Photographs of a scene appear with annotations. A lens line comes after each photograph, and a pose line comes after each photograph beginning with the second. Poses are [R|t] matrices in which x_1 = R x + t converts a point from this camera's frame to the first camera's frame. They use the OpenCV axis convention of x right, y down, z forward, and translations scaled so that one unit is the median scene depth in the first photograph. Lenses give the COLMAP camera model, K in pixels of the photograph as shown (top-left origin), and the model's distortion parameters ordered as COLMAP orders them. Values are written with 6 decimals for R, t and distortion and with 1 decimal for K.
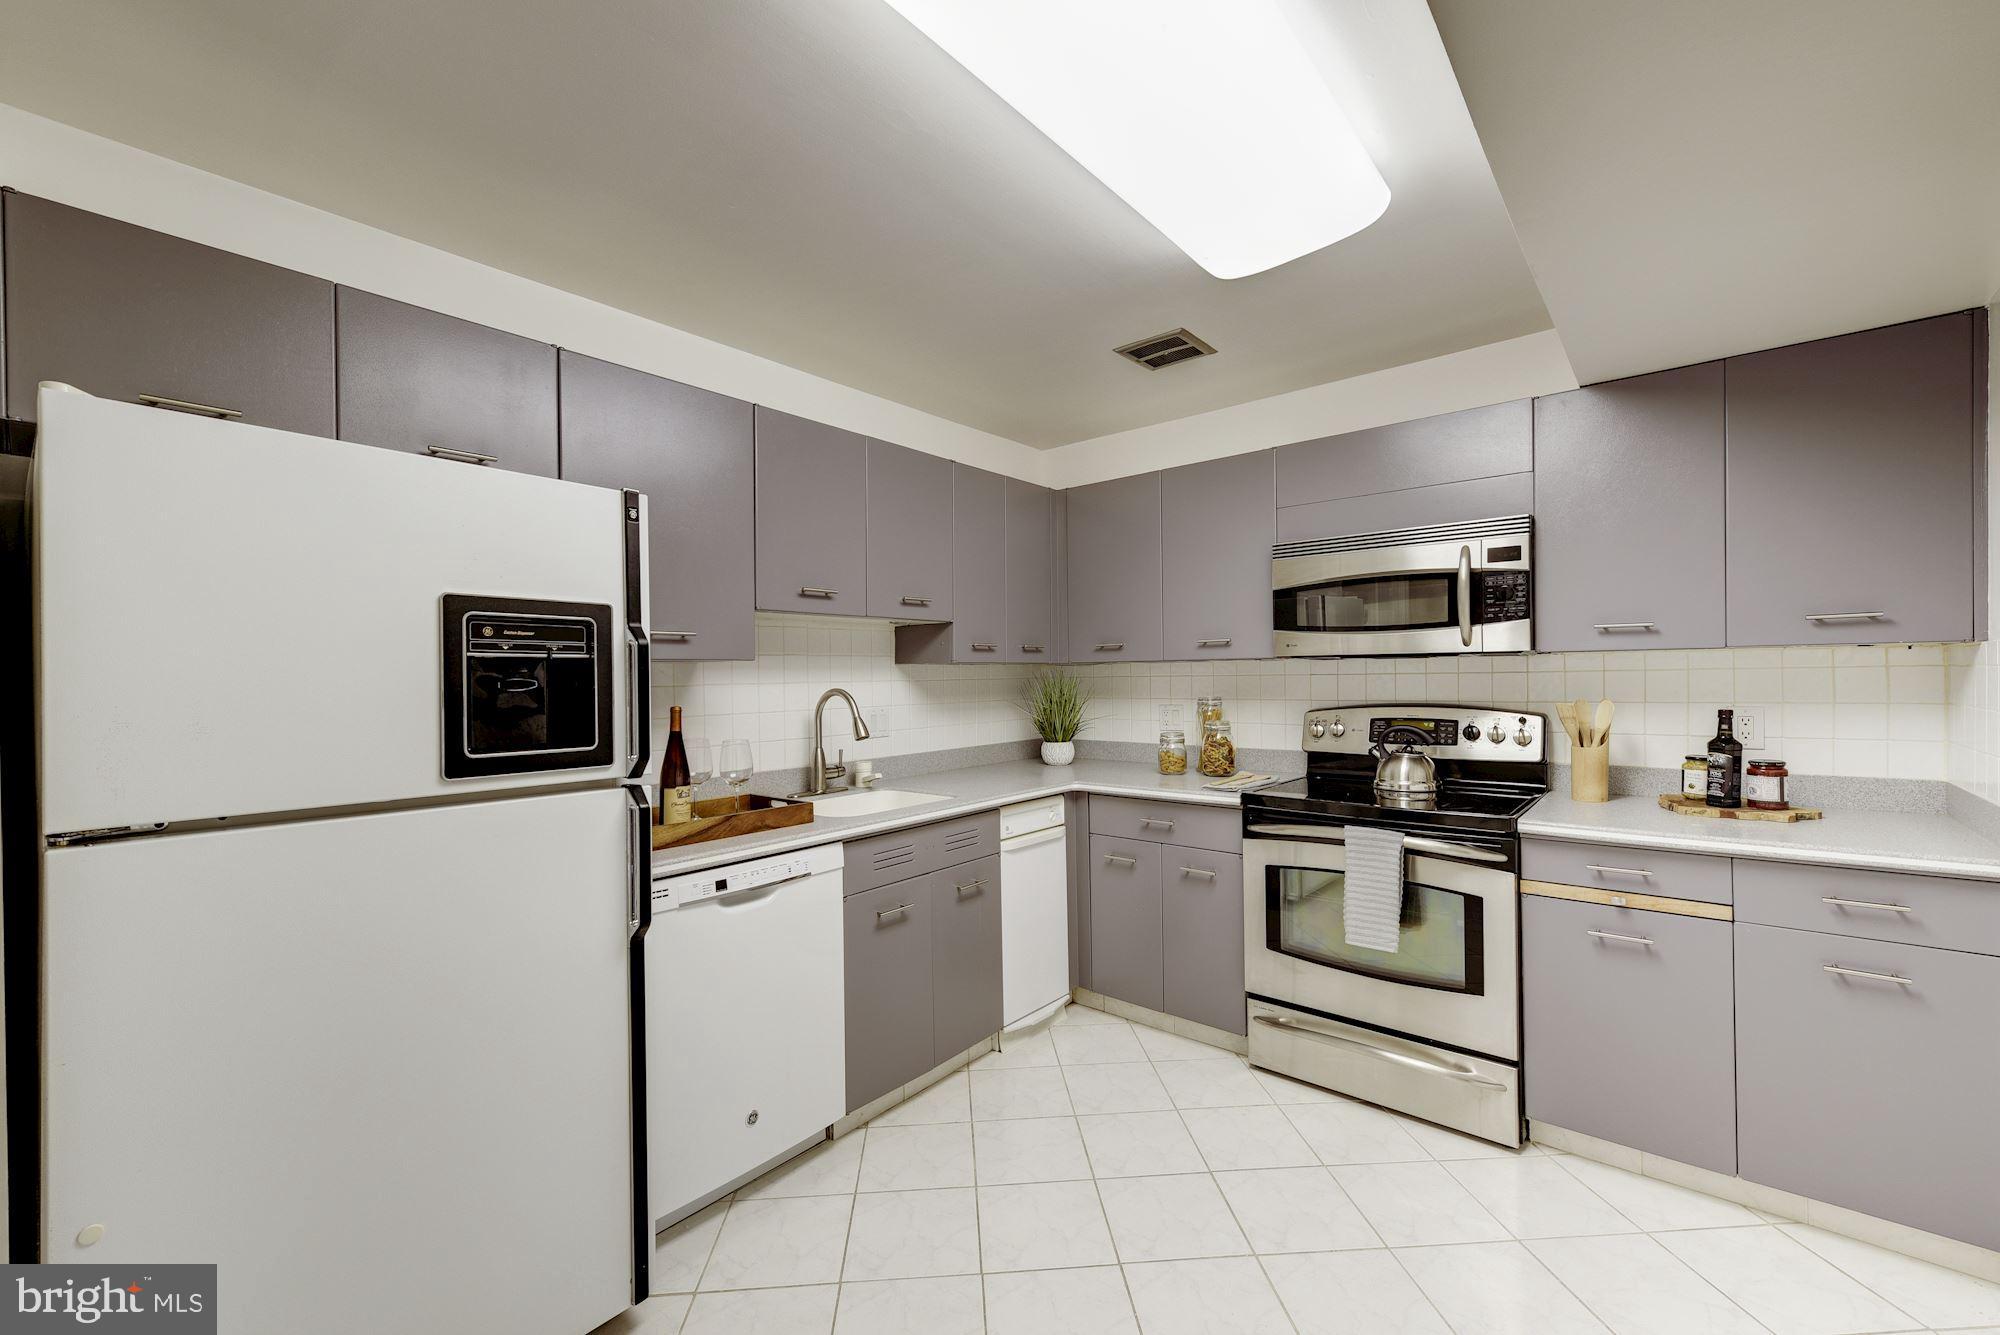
lens RADIAL K [[810.0, 0, 1004.0], [0, 810.0, 670.0], [0, 0, 1]] dist [0.003595, -0.000399]
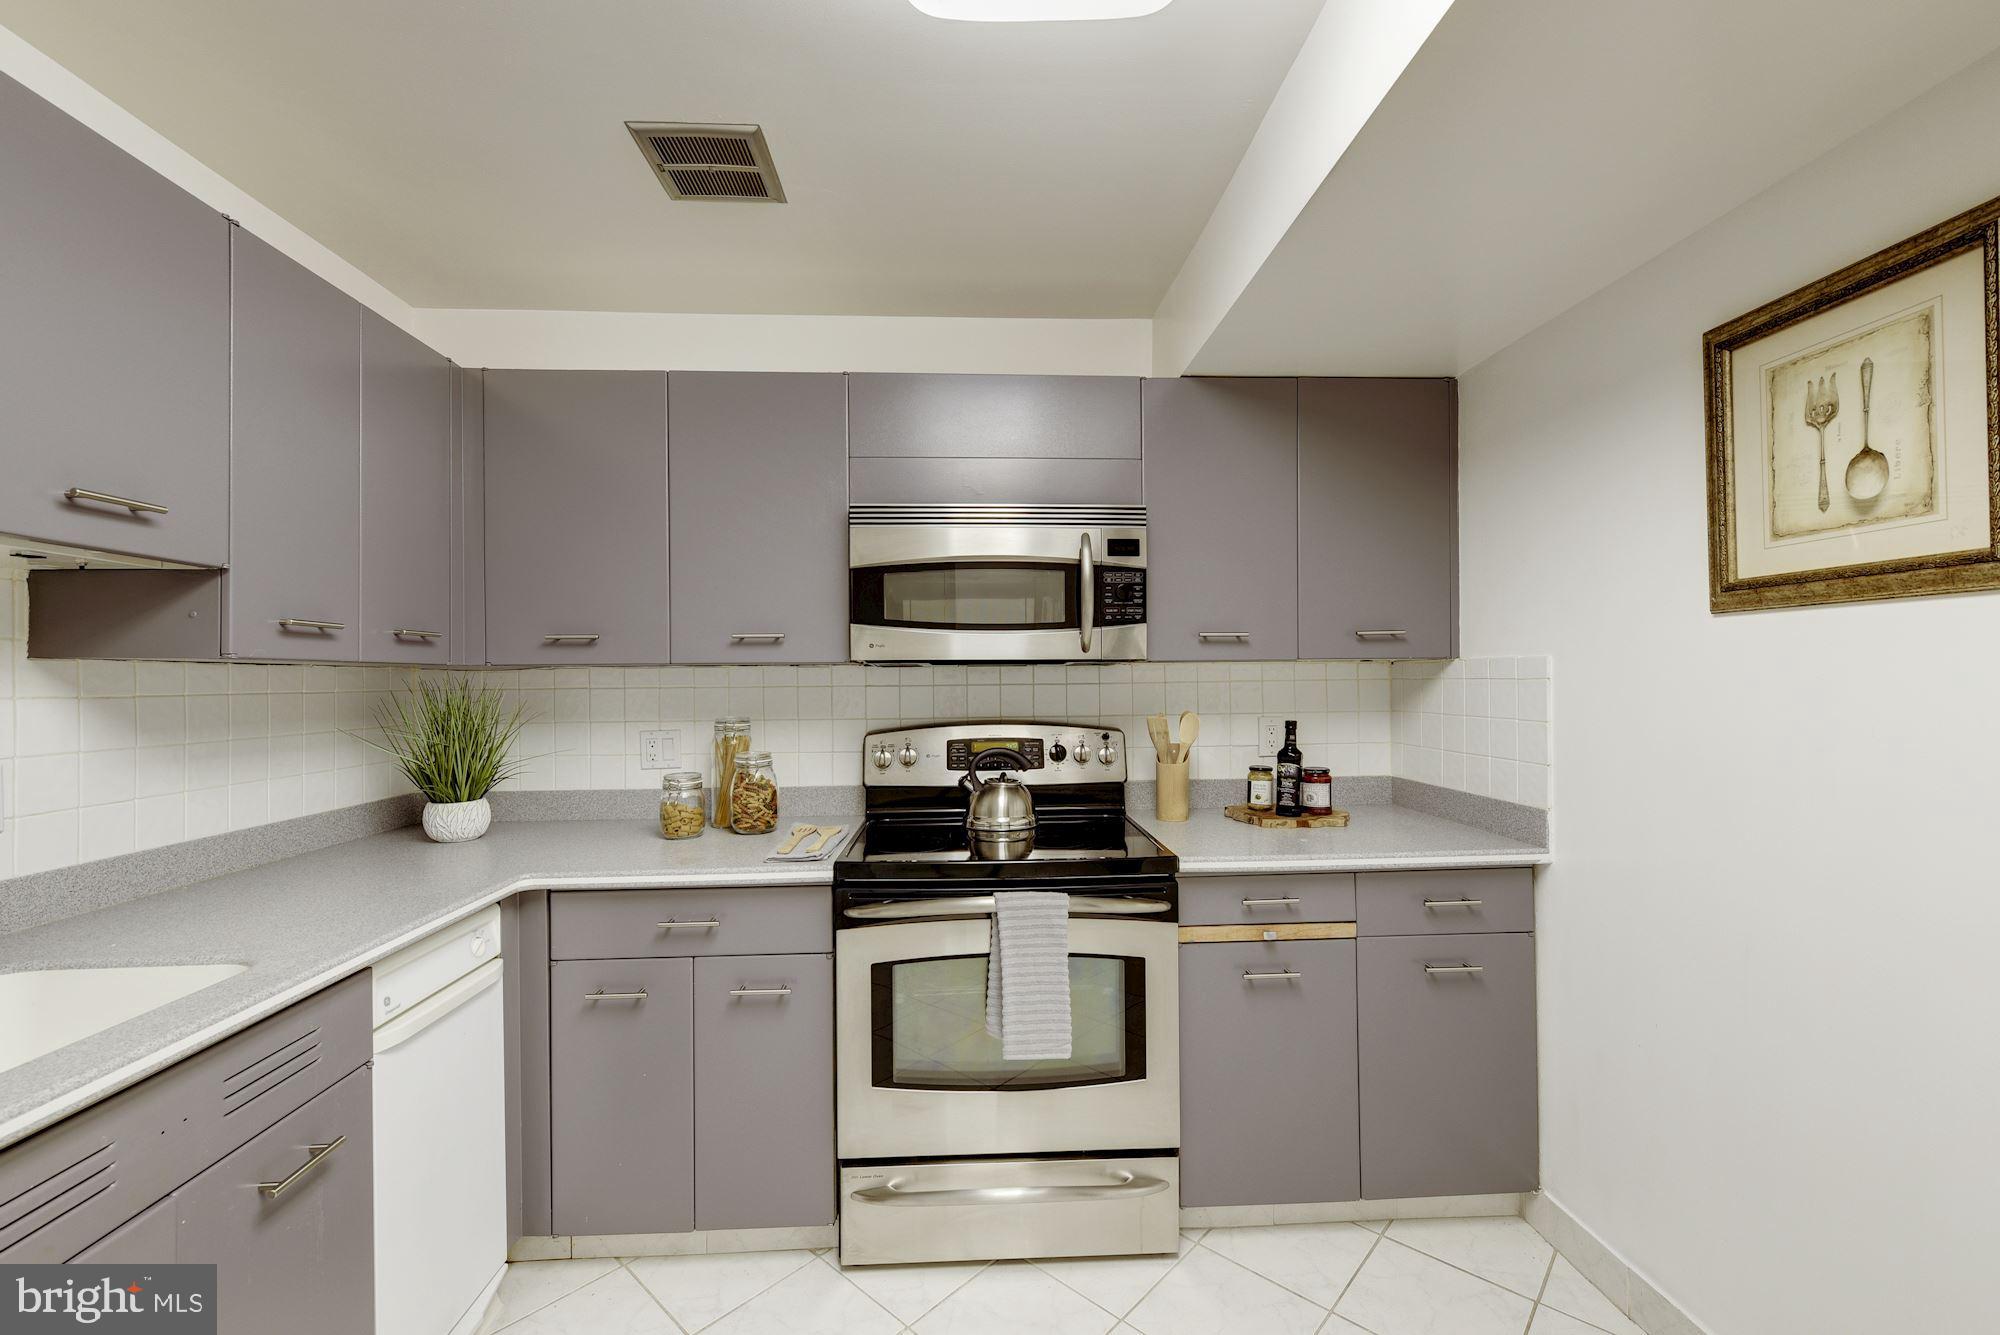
lens RADIAL K [[810.0, 0, 996.0], [0, 810.0, 677.6], [0, 0, 1]] dist [0.003595, -0.000399]
pose [[0.729883, 0.010352, 0.683494, -0.067104], [-0.005823, 0.999943, -0.008927, 0.004629], [-0.683548, 0.002536, 0.729901, 0.415930]]
